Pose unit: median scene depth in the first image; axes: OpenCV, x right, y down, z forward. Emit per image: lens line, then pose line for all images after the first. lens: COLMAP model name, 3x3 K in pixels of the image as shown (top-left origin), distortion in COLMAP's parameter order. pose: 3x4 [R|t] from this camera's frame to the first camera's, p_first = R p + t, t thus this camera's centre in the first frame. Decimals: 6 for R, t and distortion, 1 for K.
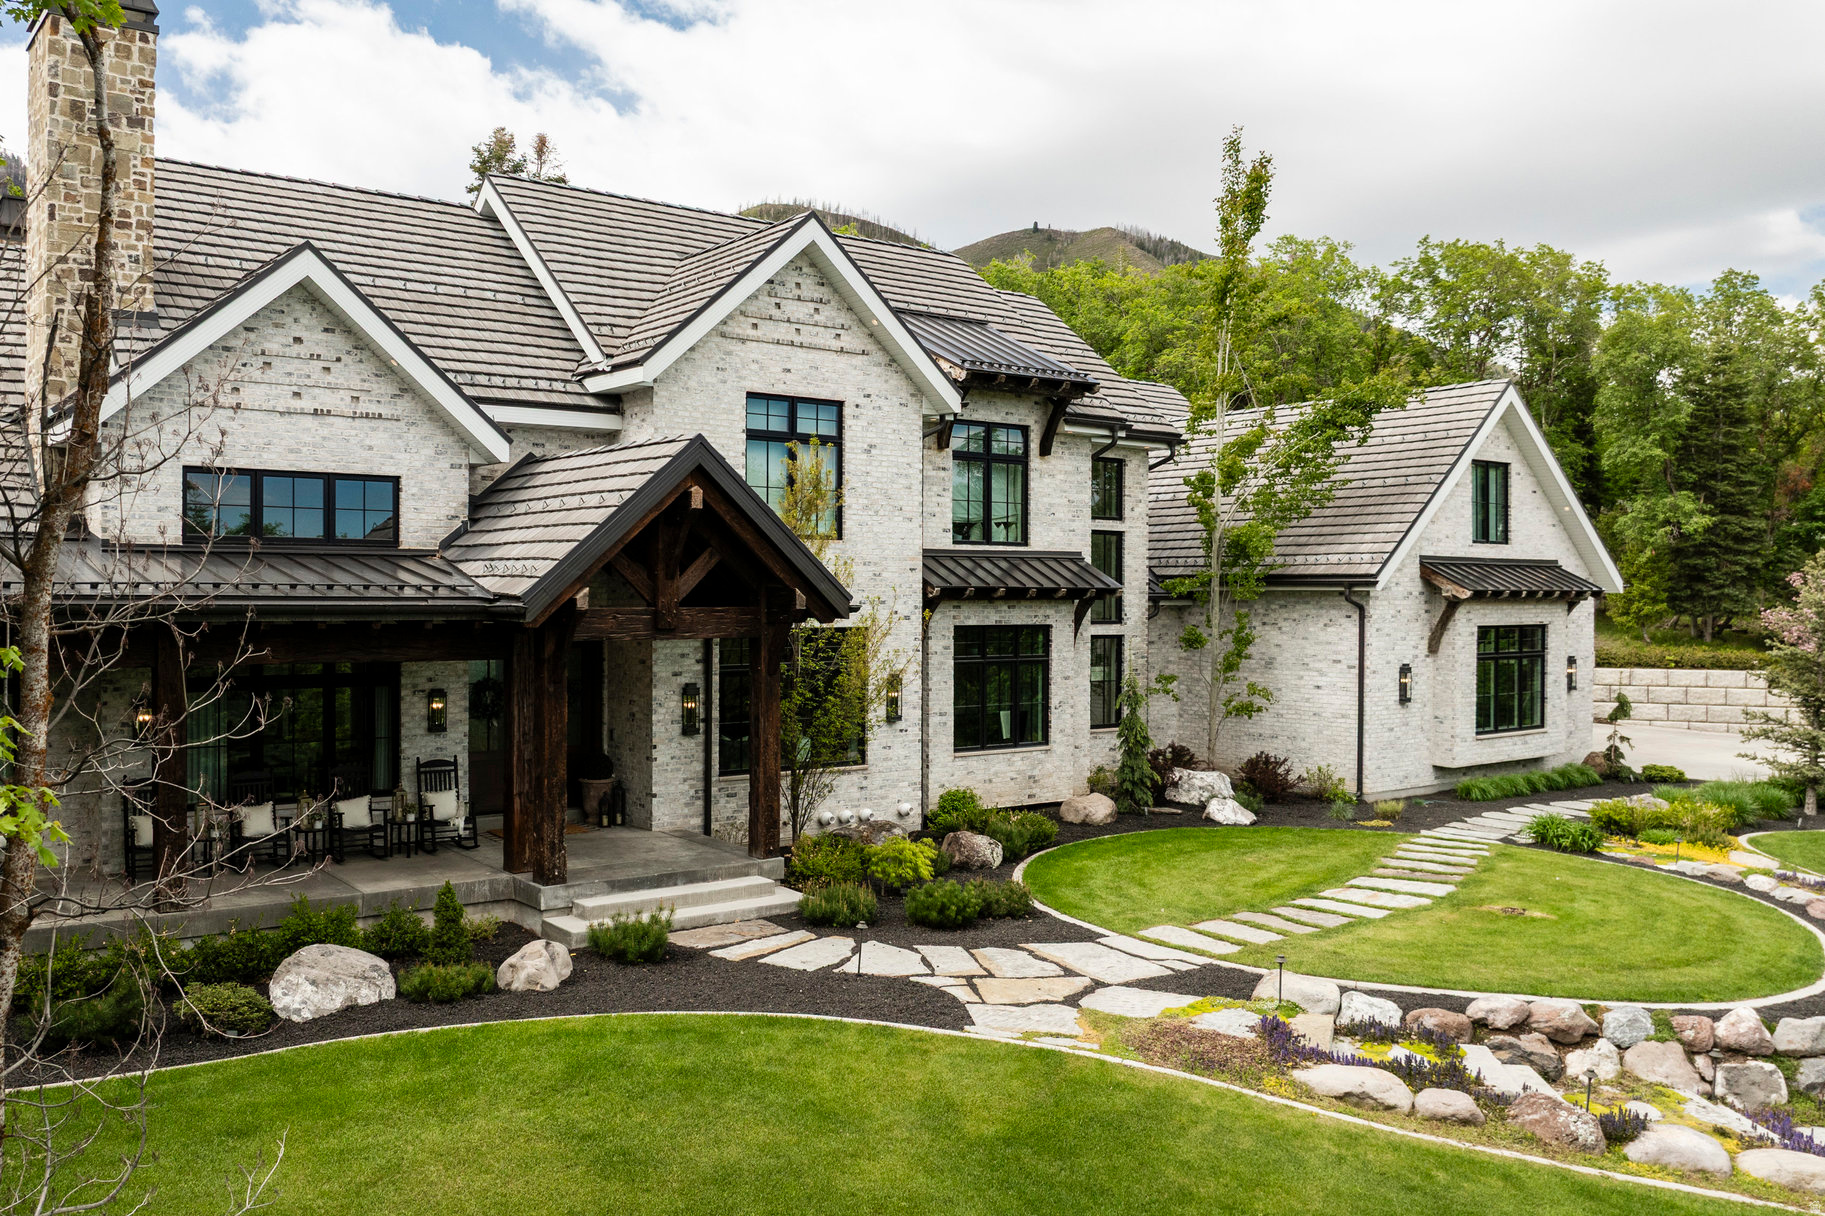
lens RADIAL K [[1498.2, 0, 912.5], [0, 1498.2, 608.0], [0, 0, 1]] dist [-0.006072, 0.000085]
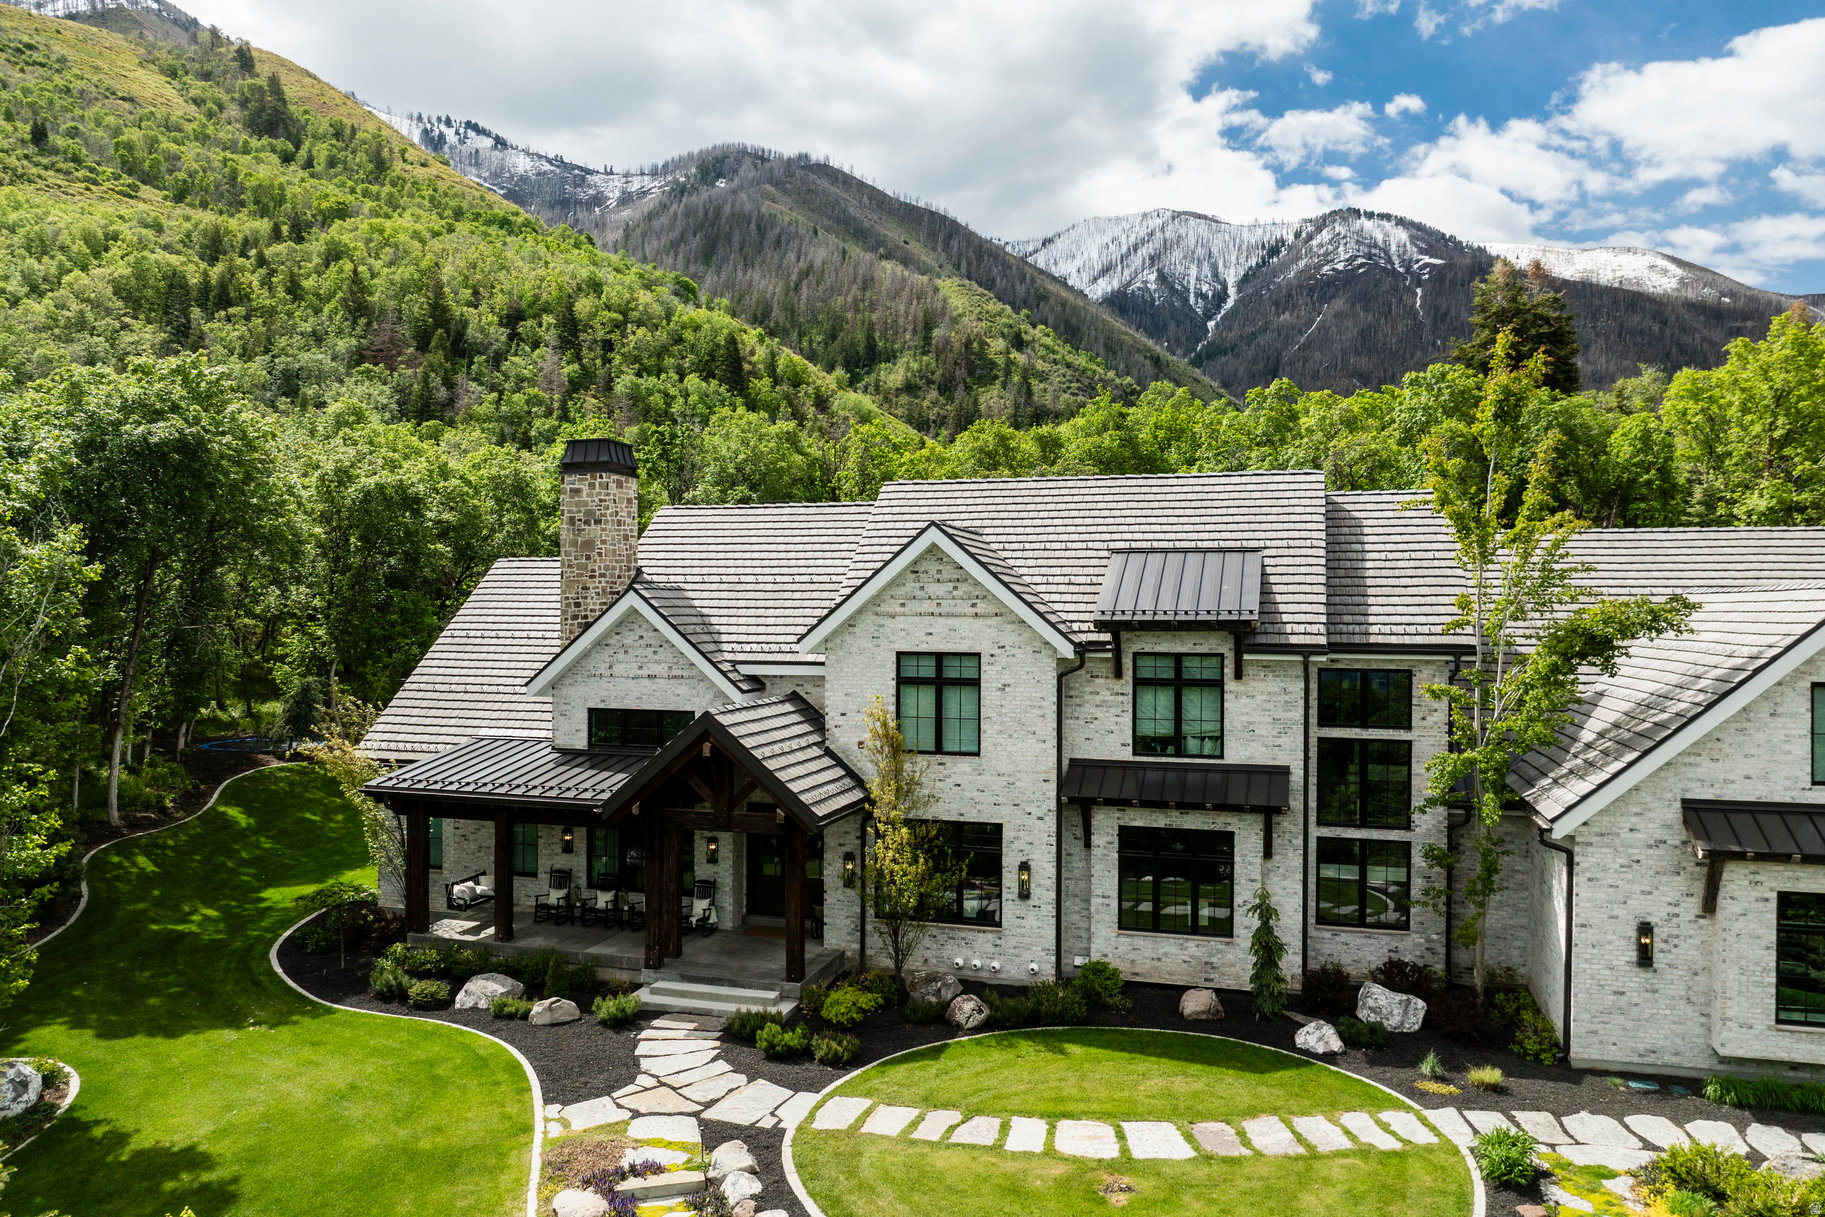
lens RADIAL K [[1347.2, 0, 912.5], [0, 1347.2, 608.5], [0, 0, 1]] dist [-0.040558, 0.001793]
pose [[0.591842, 0.002433, -0.806050, 0.927532], [-0.018365, 0.999777, -0.010466, -0.171699], [0.805845, 0.020997, 0.591754, 0.254190]]
